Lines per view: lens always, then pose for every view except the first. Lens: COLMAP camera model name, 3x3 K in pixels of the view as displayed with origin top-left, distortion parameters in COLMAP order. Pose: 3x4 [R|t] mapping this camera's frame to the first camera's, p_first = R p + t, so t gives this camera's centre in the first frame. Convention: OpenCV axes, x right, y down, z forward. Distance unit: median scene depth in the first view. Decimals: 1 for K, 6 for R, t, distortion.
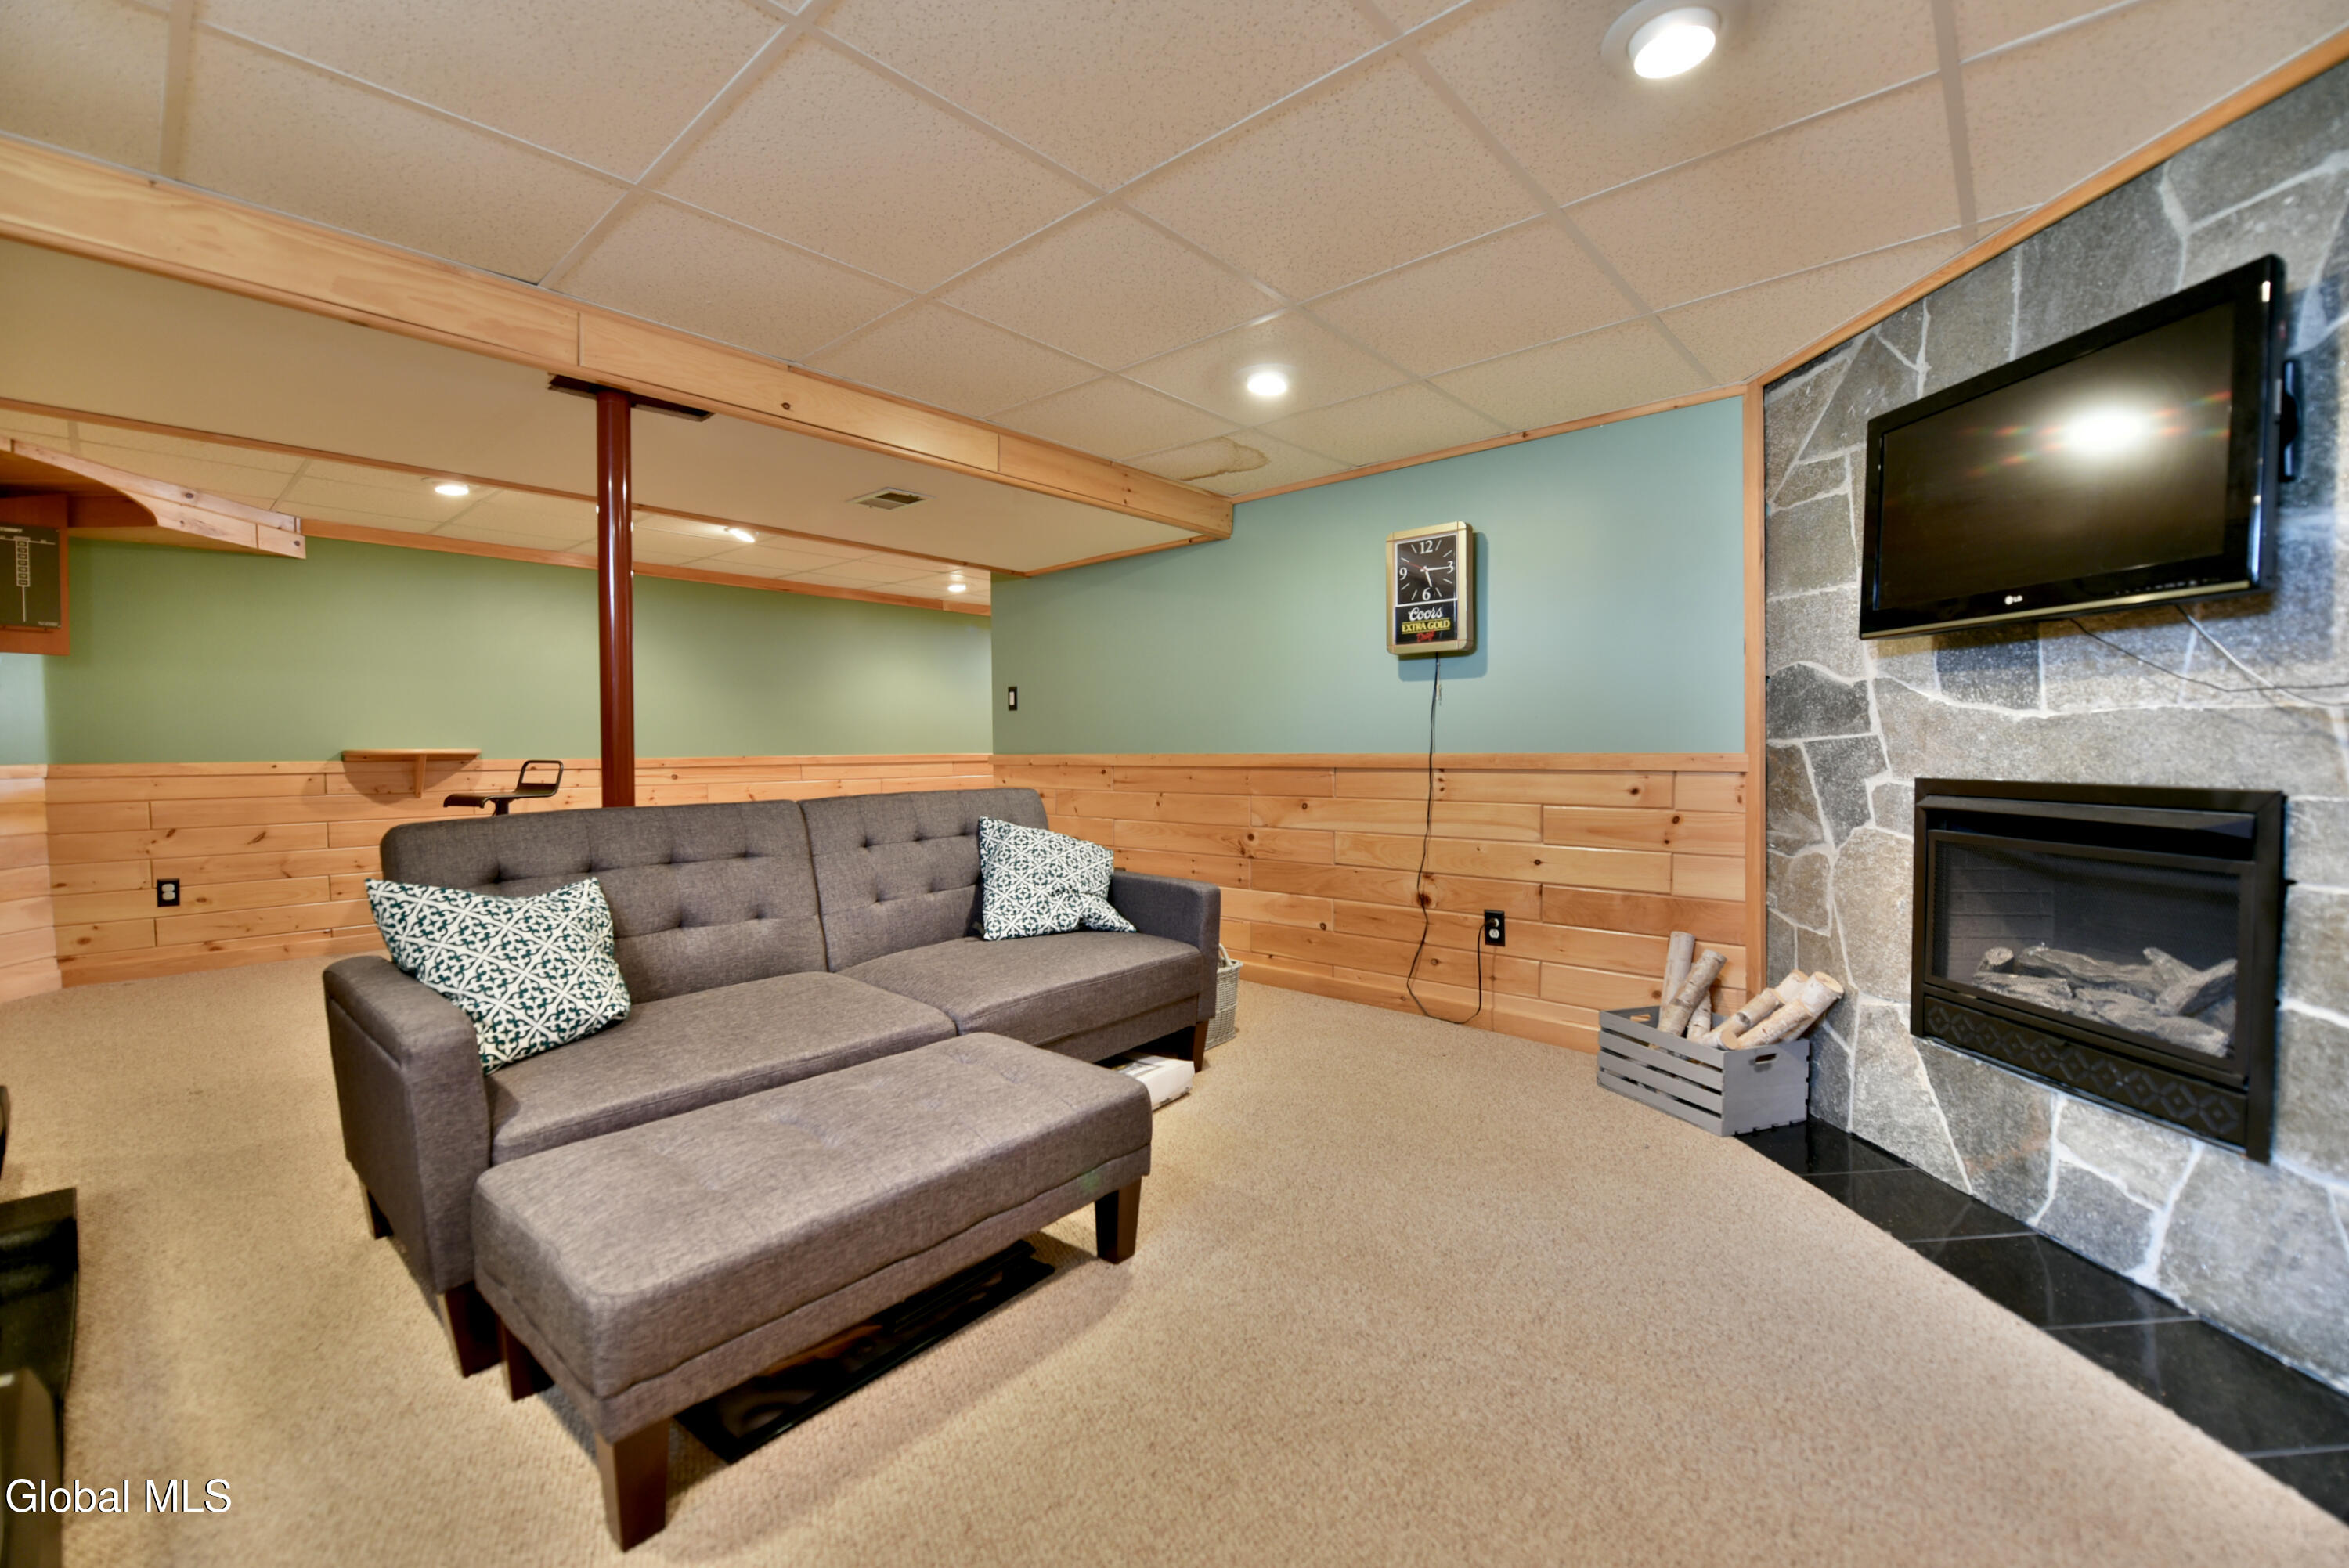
lens RADIAL K [[942.4, 0, 1177.5], [0, 942.4, 785.4], [0, 0, 1]] dist [-0.015211, -0.002945]
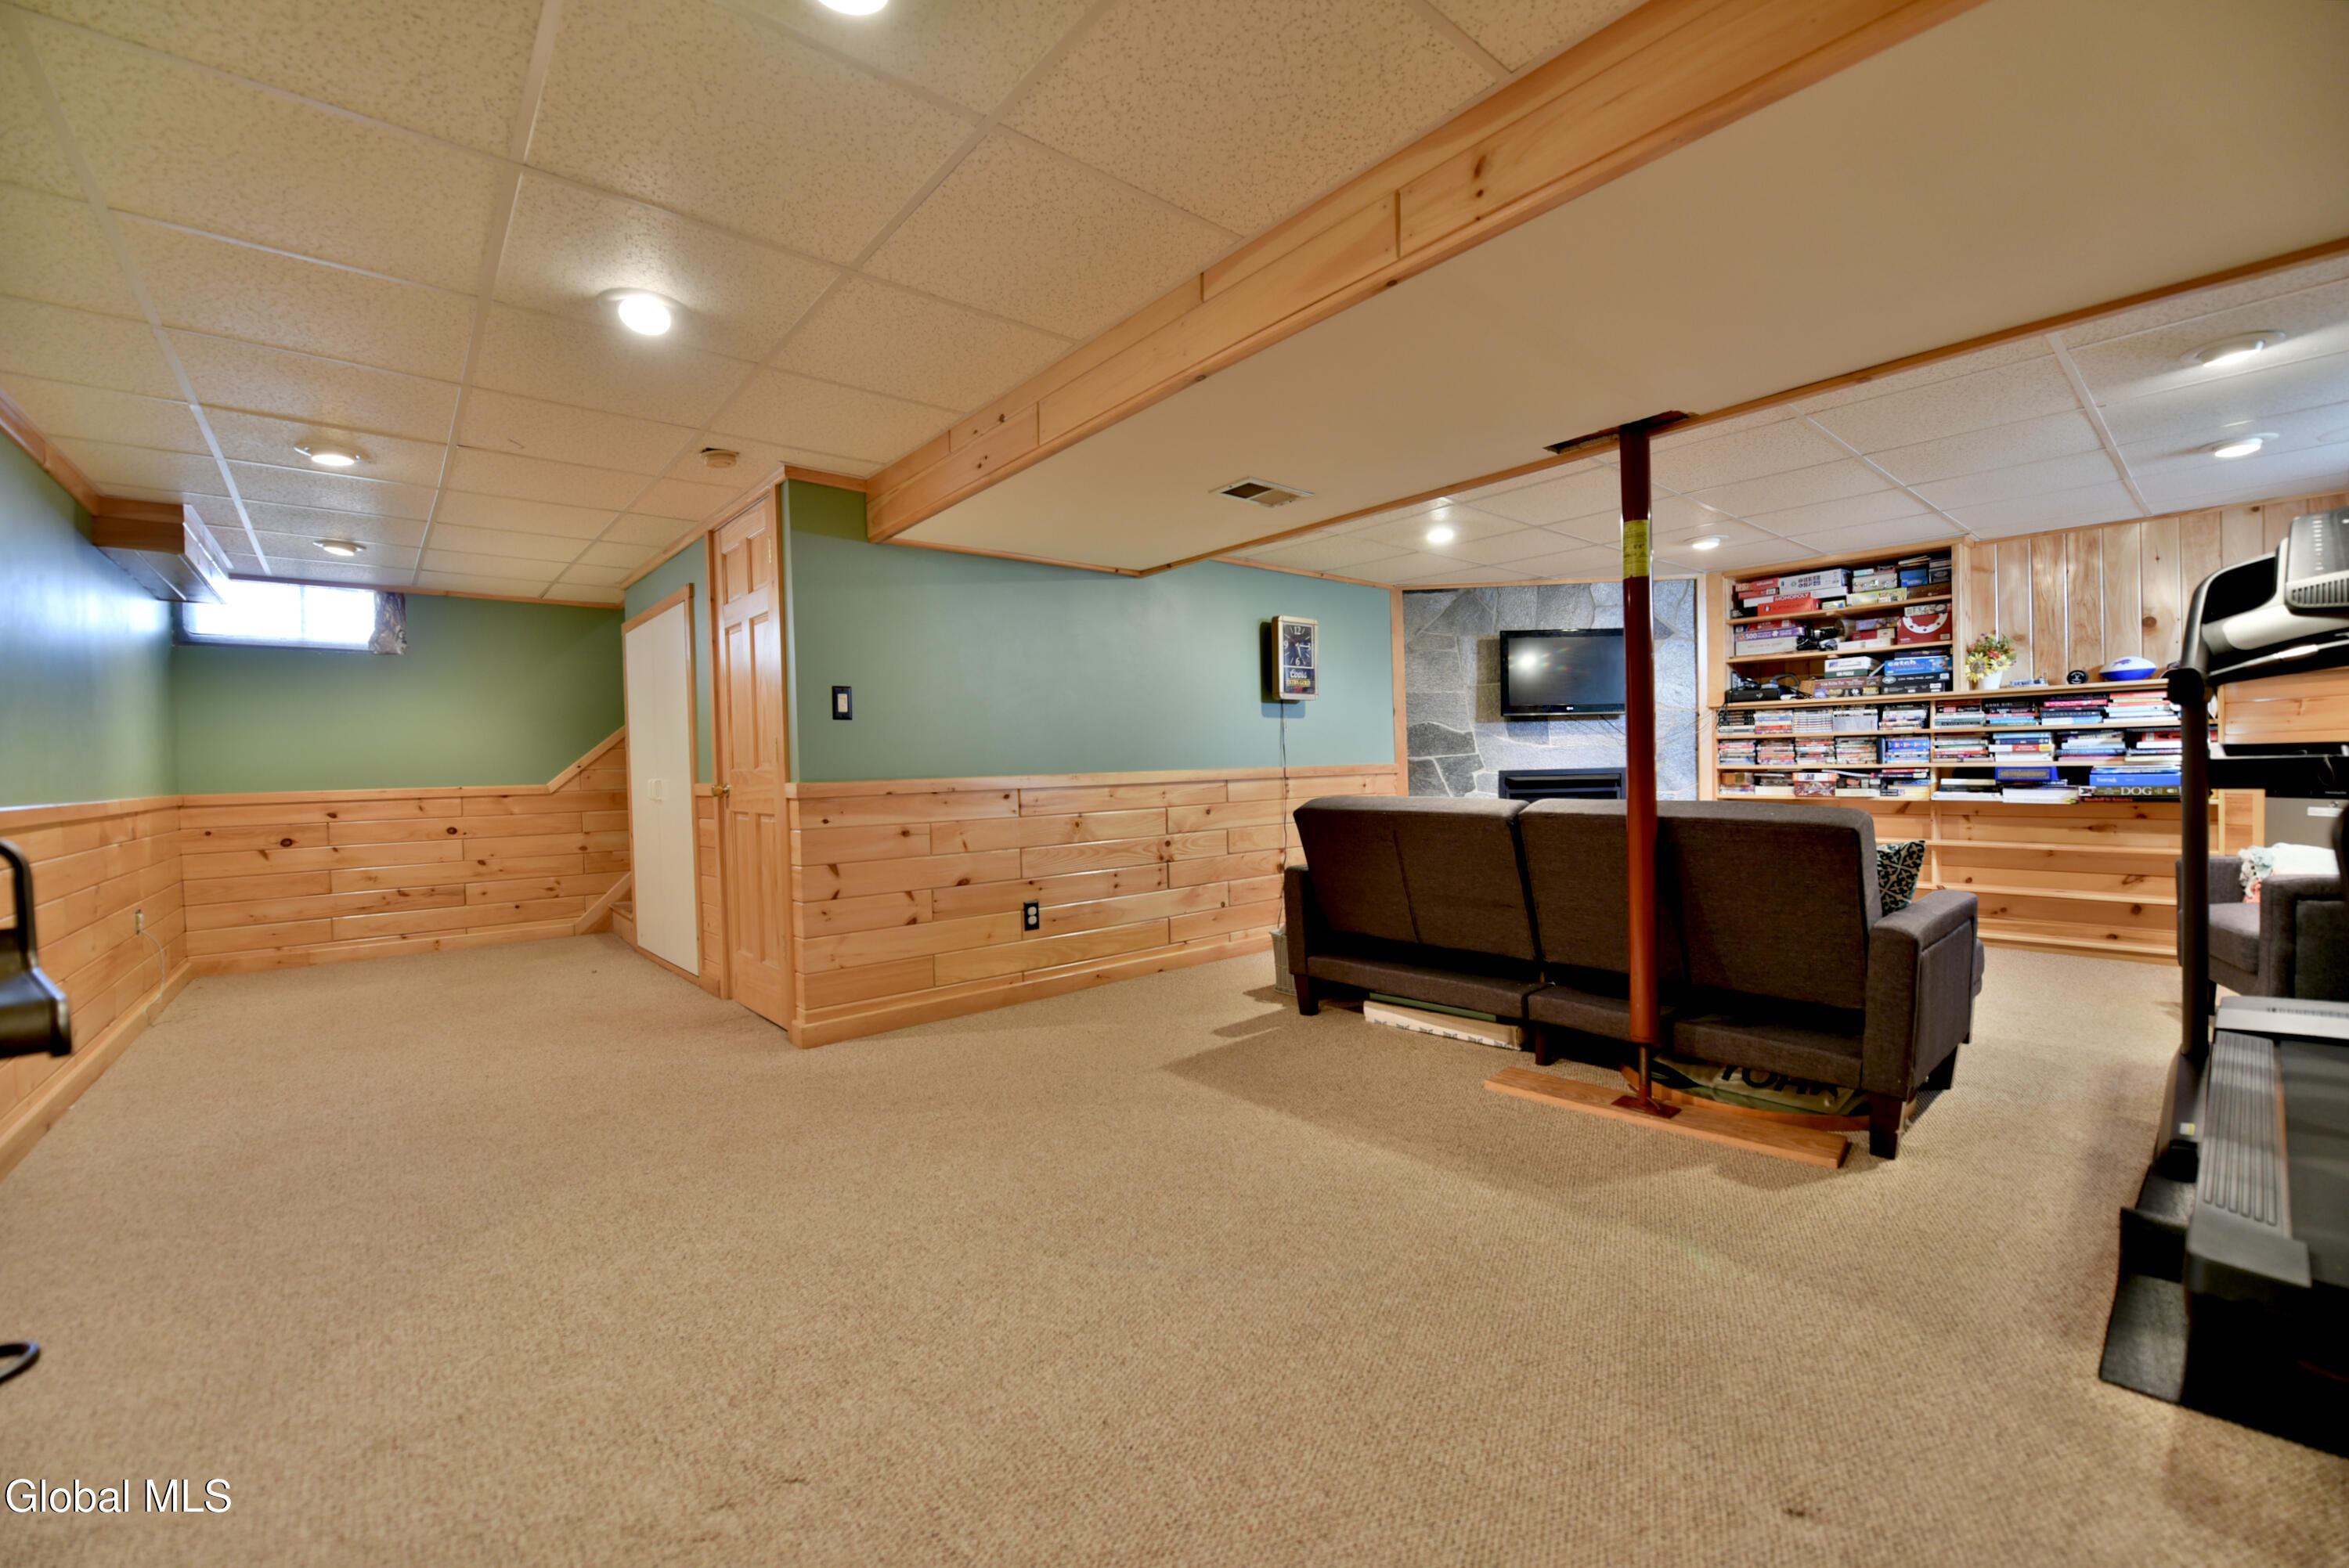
lens RADIAL K [[949.8, 0, 1174.5], [0, 949.8, 784.0], [0, 0, 1]] dist [-0.001281, -0.011356]
pose [[0.142944, -0.019257, 0.989543, -1.940561], [0.062427, 0.997995, 0.010404, -0.053054], [-0.987760, 0.060287, 0.143859, 1.496721]]
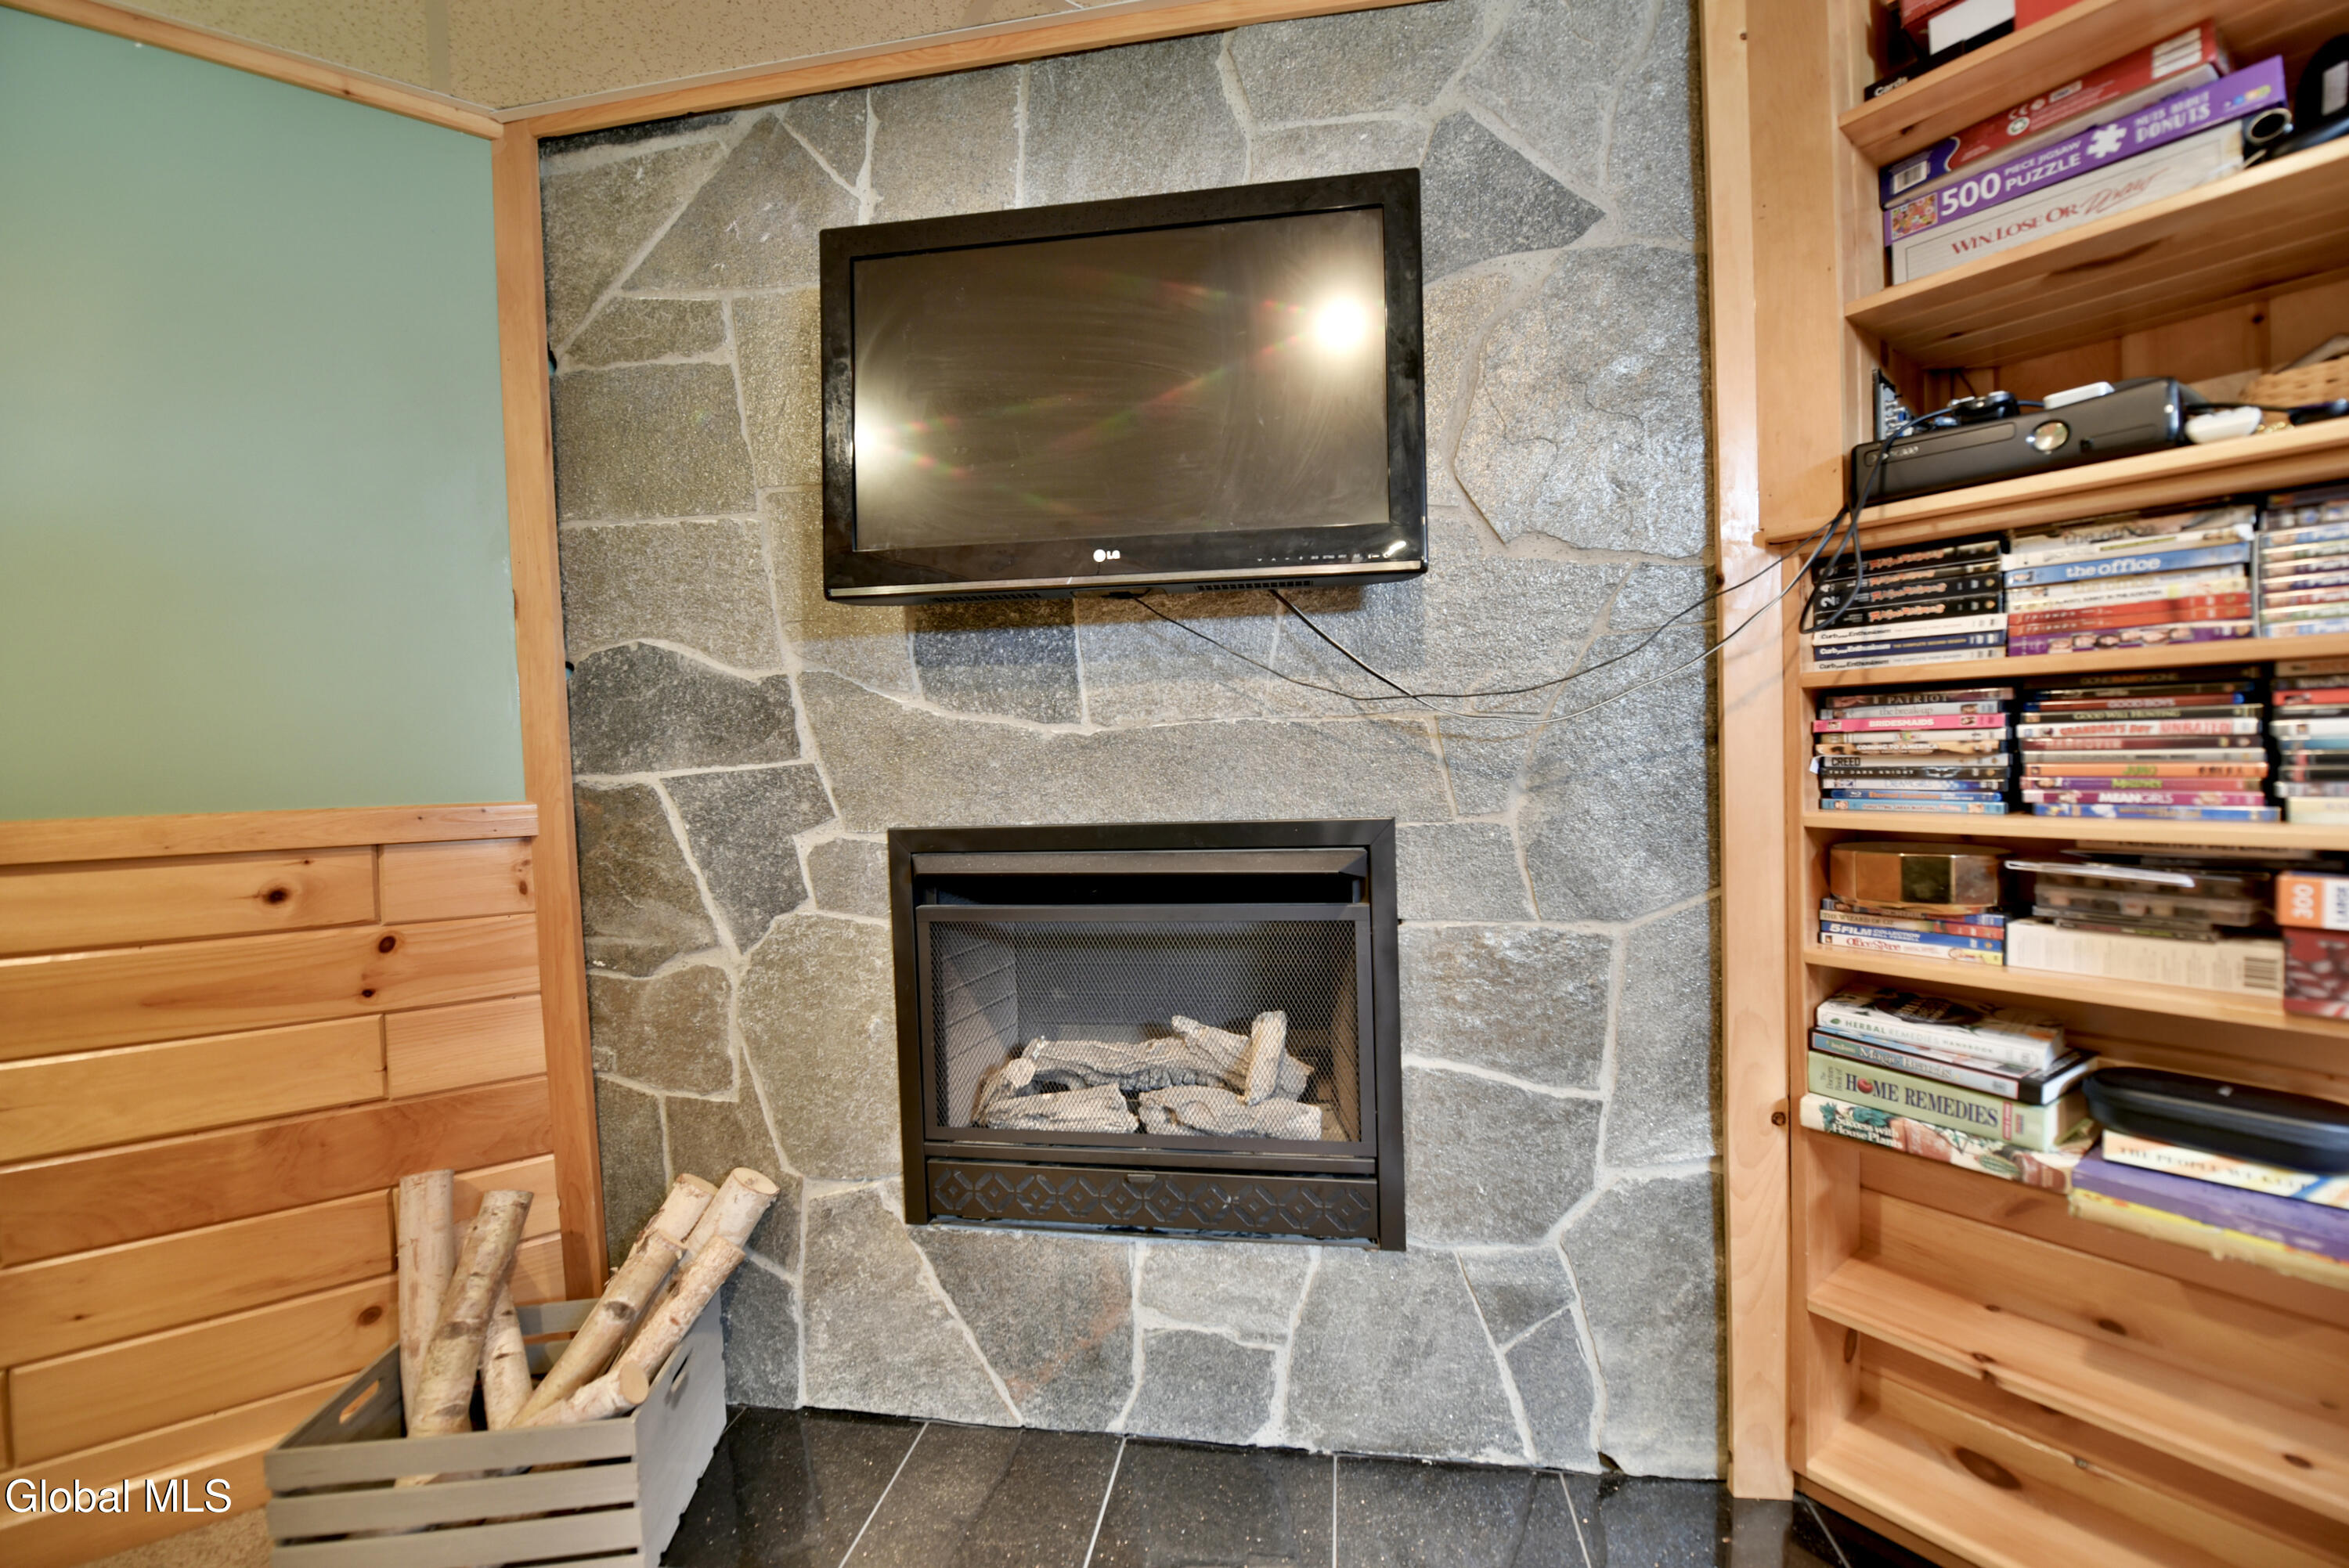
lens RADIAL K [[942.4, 0, 1177.5], [0, 942.4, 785.4], [0, 0, 1]] dist [-0.015211, -0.002945]
pose [[0.204474, -0.022323, 0.978617, 0.194139], [0.066573, 0.997742, 0.008849, -0.029894], [-0.976606, 0.063340, 0.205499, 0.660618]]
